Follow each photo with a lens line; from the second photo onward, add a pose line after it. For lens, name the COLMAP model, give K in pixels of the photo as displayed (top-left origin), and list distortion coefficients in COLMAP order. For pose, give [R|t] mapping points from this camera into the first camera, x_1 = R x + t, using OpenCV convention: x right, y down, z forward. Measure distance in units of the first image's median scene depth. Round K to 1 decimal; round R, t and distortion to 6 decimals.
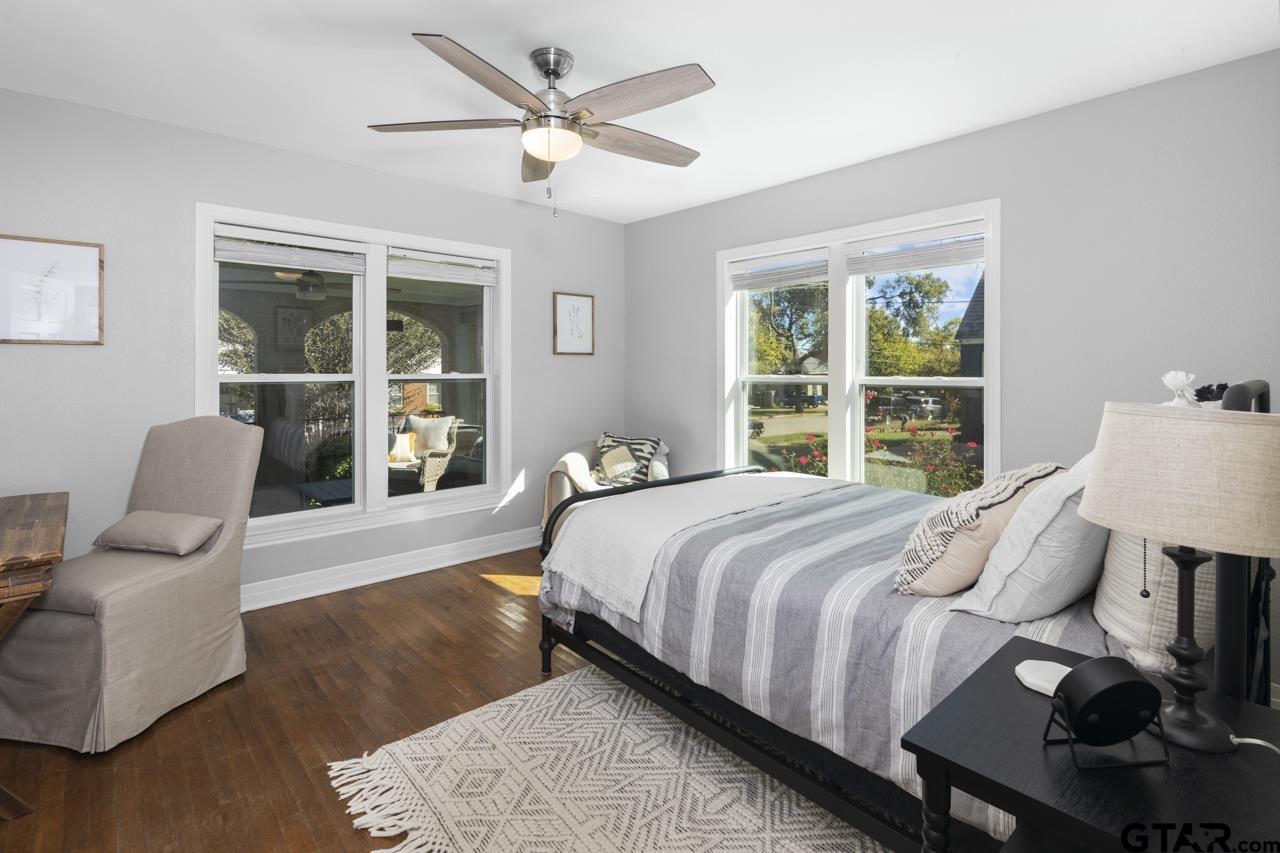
lens RADIAL K [[593.2, 0, 640.4], [0, 593.2, 370.0], [0, 0, 1]] dist [0.001766, -0.000066]
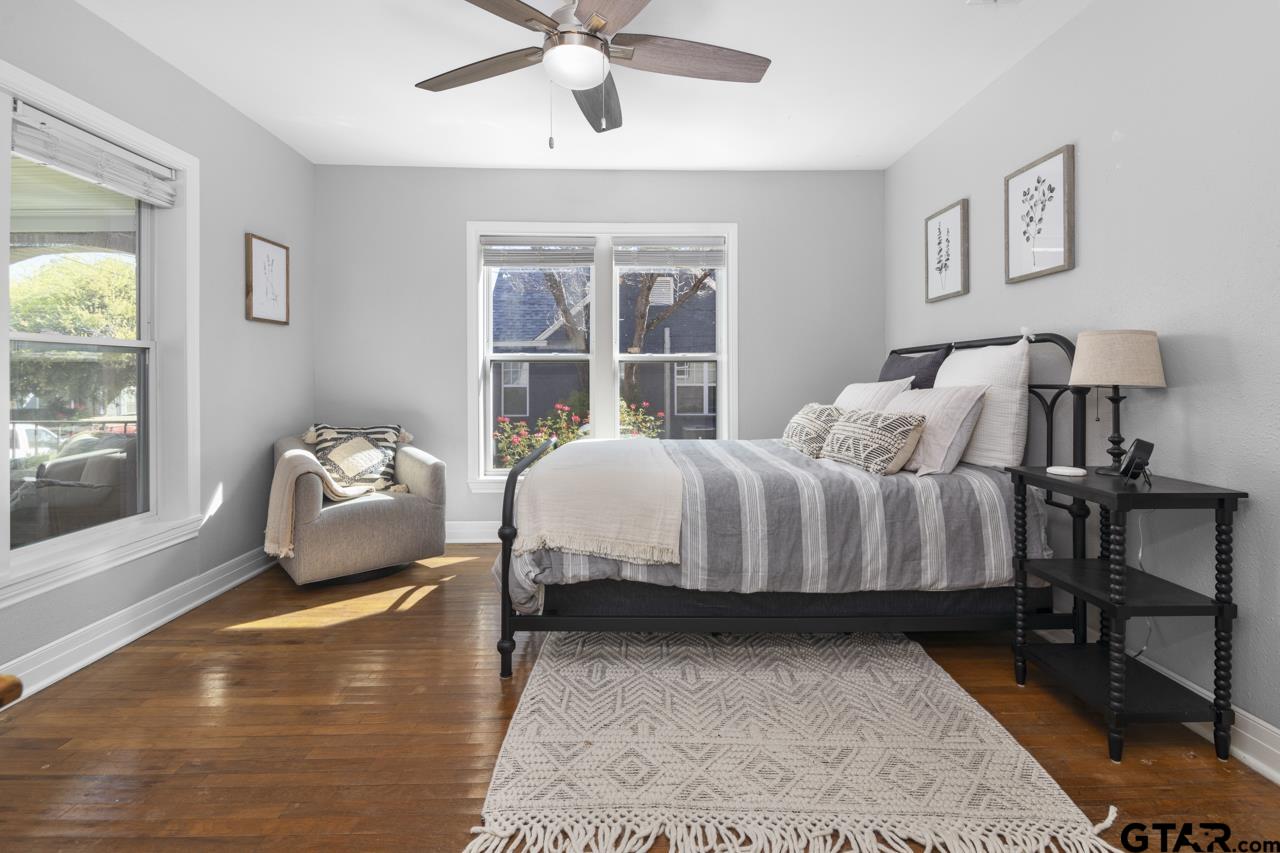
lens RADIAL K [[592.2, 0, 640.0], [0, 592.2, 378.4], [0, 0, 1]] dist [-0.000077, 0.000063]
pose [[0.657911, -0.004189, 0.753084, -0.695798], [0.000425, 0.999986, 0.005191, 0.077751], [-0.753096, -0.003096, 0.657904, 0.305145]]
